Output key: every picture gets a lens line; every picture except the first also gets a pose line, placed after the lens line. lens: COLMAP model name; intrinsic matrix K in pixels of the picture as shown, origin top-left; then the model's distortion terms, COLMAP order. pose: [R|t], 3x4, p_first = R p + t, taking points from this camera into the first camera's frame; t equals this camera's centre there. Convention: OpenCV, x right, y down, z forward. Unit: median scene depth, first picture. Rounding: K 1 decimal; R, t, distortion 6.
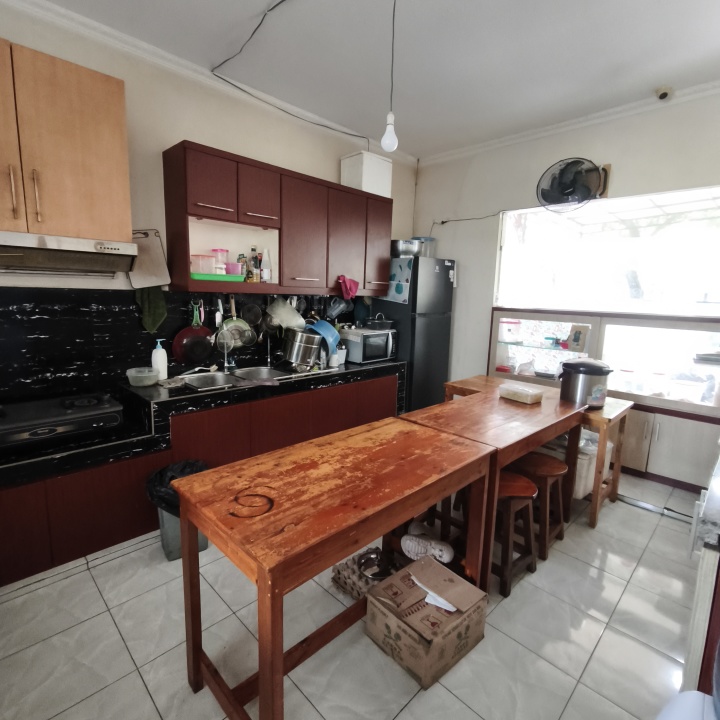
lens RADIAL K [[407.1, 0, 361.1], [0, 407.1, 359.0], [0, 0, 1]] dist [-0.004850, 0.002209]
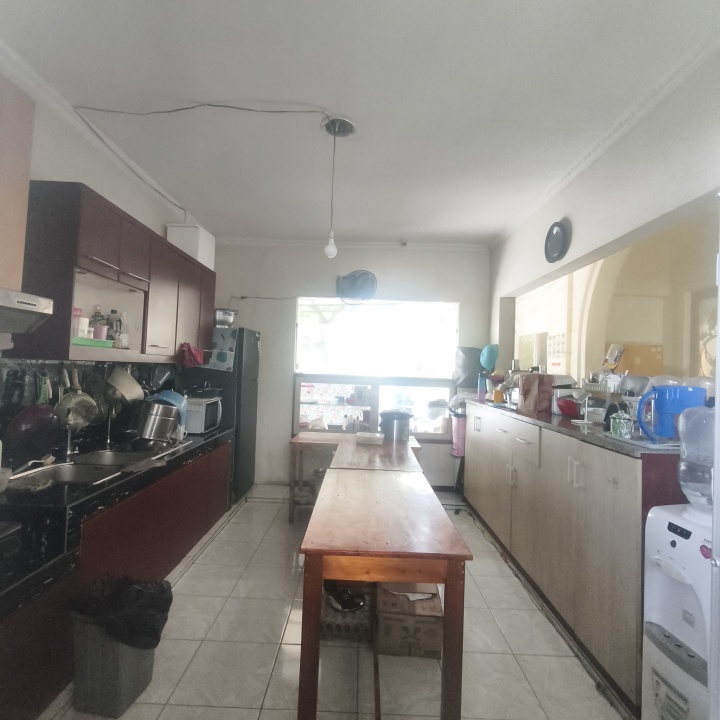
lens RADIAL K [[407.1, 0, 362.2], [0, 407.1, 357.8], [0, 0, 1]] dist [-0.004850, 0.002209]
pose [[0.709193, 0.014967, 0.704855, -0.430344], [0.097980, 0.987980, -0.119562, -0.014783], [-0.698172, 0.153854, 0.699203, 0.039647]]
